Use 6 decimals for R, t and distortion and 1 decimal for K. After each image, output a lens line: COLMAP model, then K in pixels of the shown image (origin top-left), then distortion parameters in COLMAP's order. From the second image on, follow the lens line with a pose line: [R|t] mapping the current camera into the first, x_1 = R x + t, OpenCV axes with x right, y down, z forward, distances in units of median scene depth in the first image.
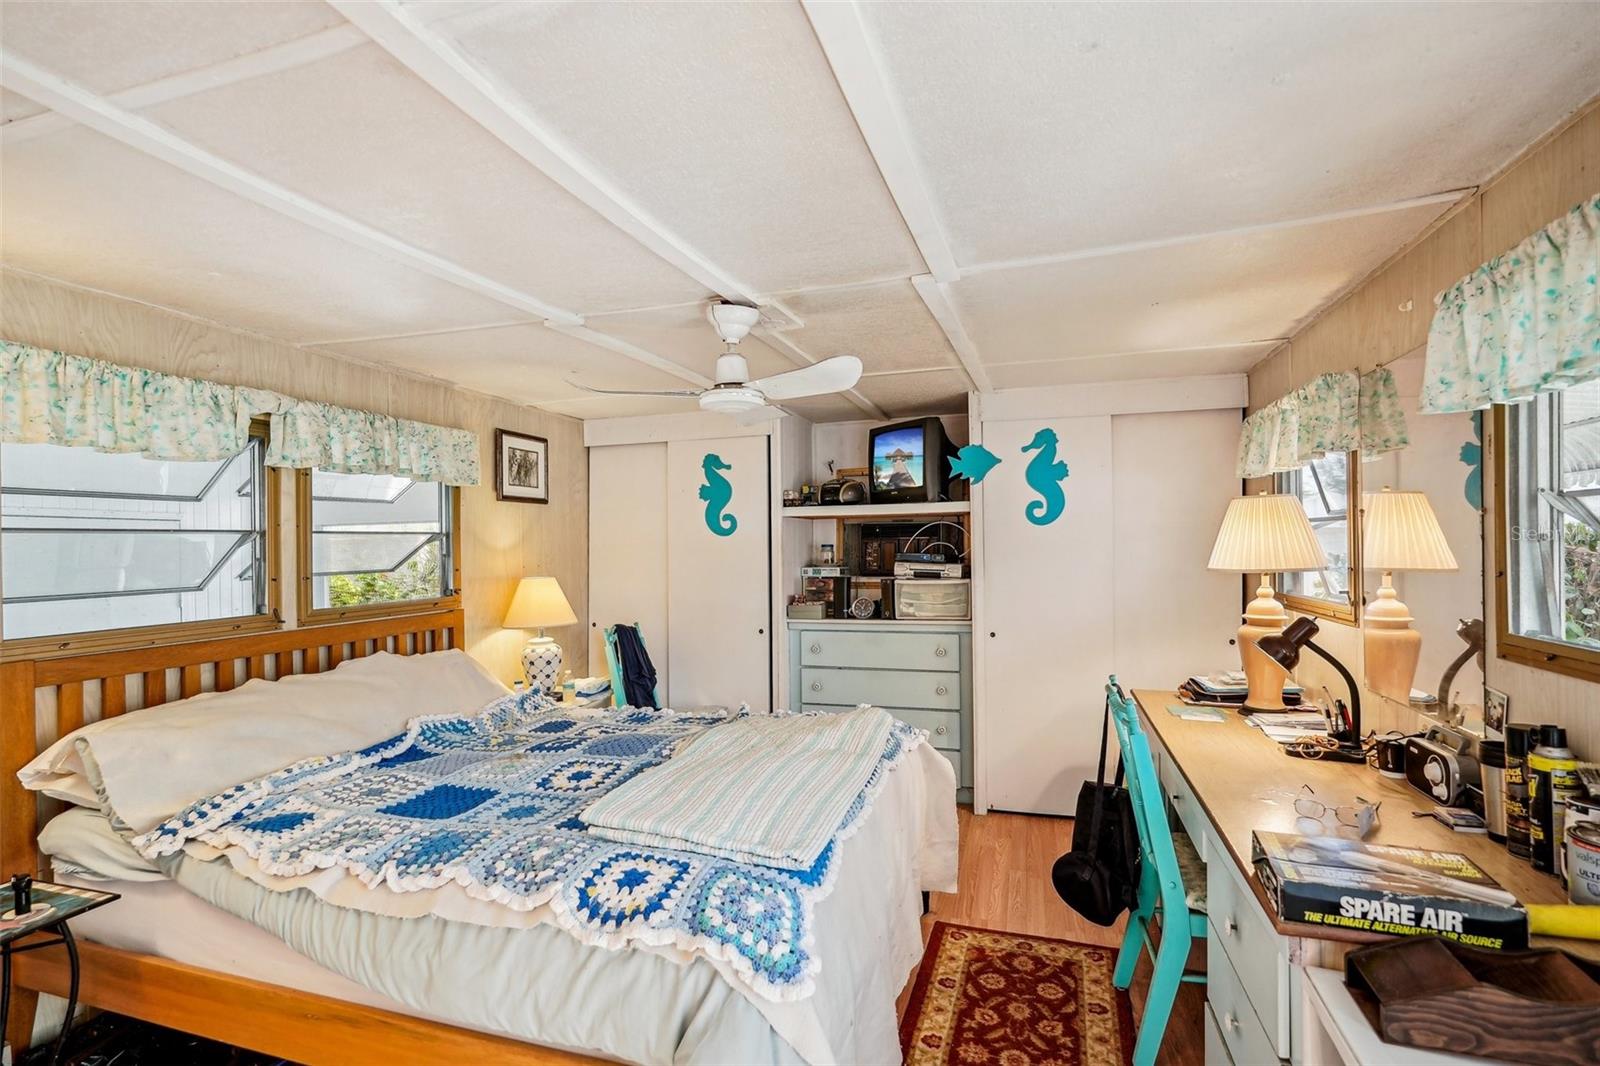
lens RADIAL K [[754.2, 0, 784.3], [0, 754.2, 551.9], [0, 0, 1]] dist [-0.009605, 0.000539]
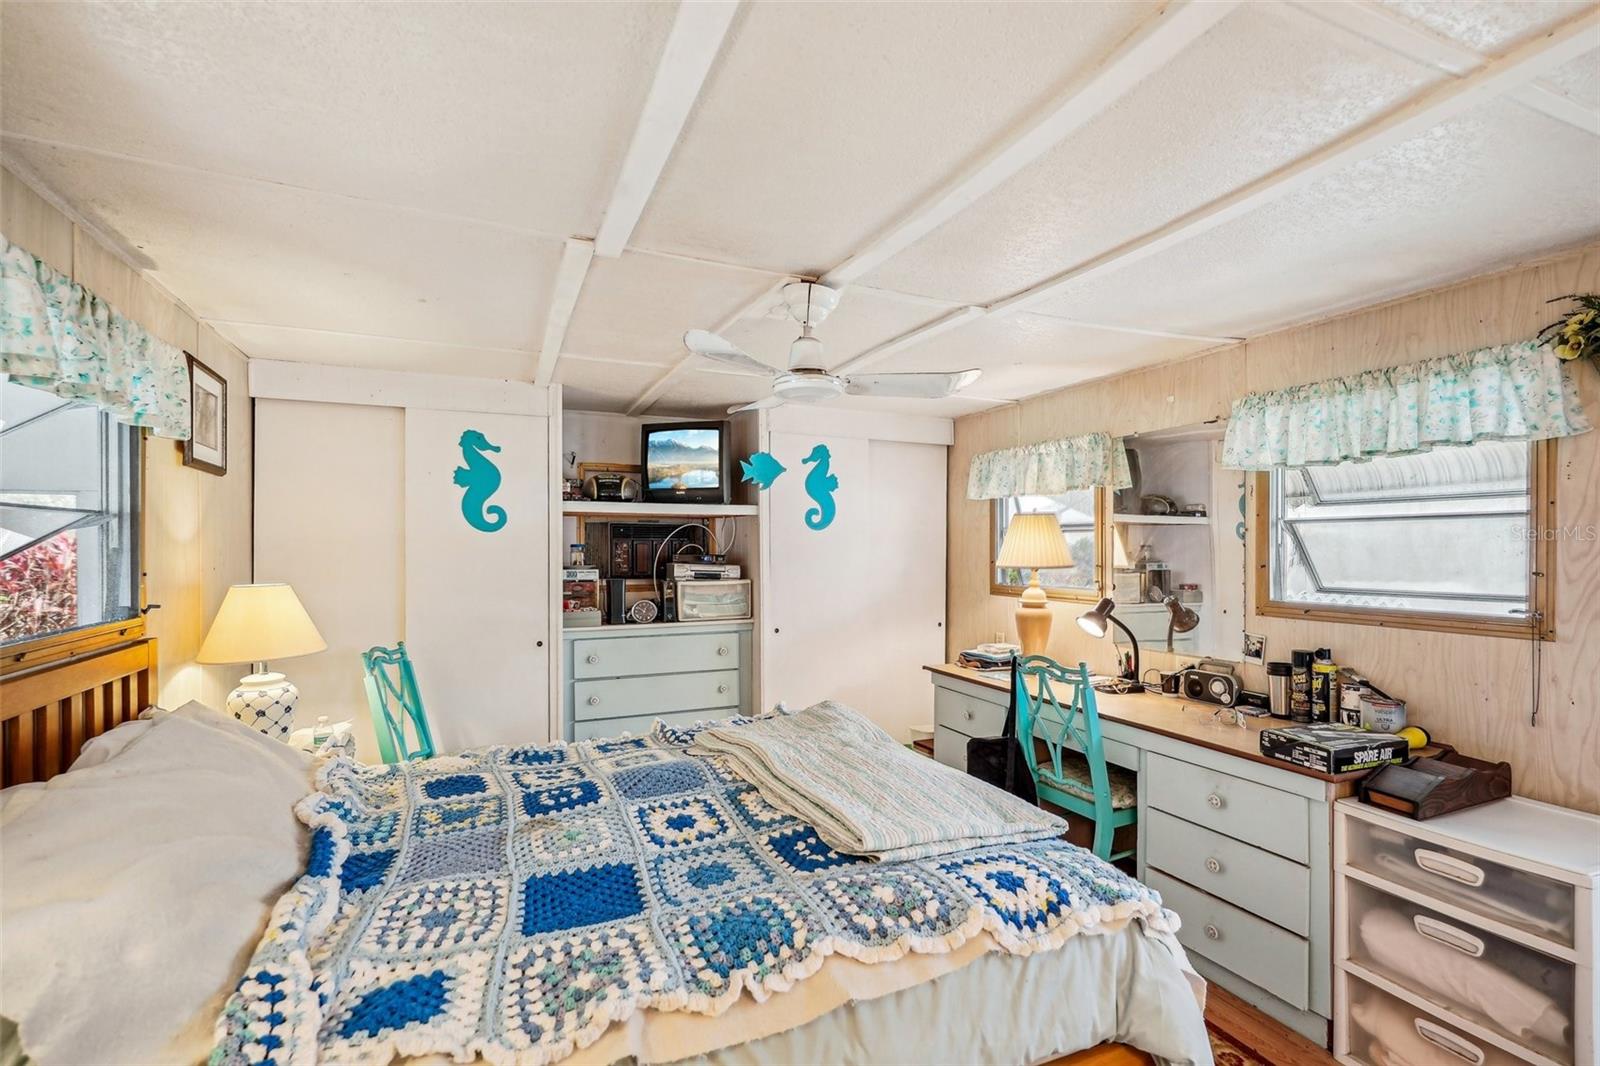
lens RADIAL K [[754.2, 0, 784.3], [0, 754.2, 551.9], [0, 0, 1]] dist [-0.009605, 0.000539]
pose [[0.741419, 0.011349, 0.670946, -0.628856], [-0.005518, 0.999926, -0.010817, 0.013249], [-0.671019, 0.004318, 0.741427, 0.277425]]
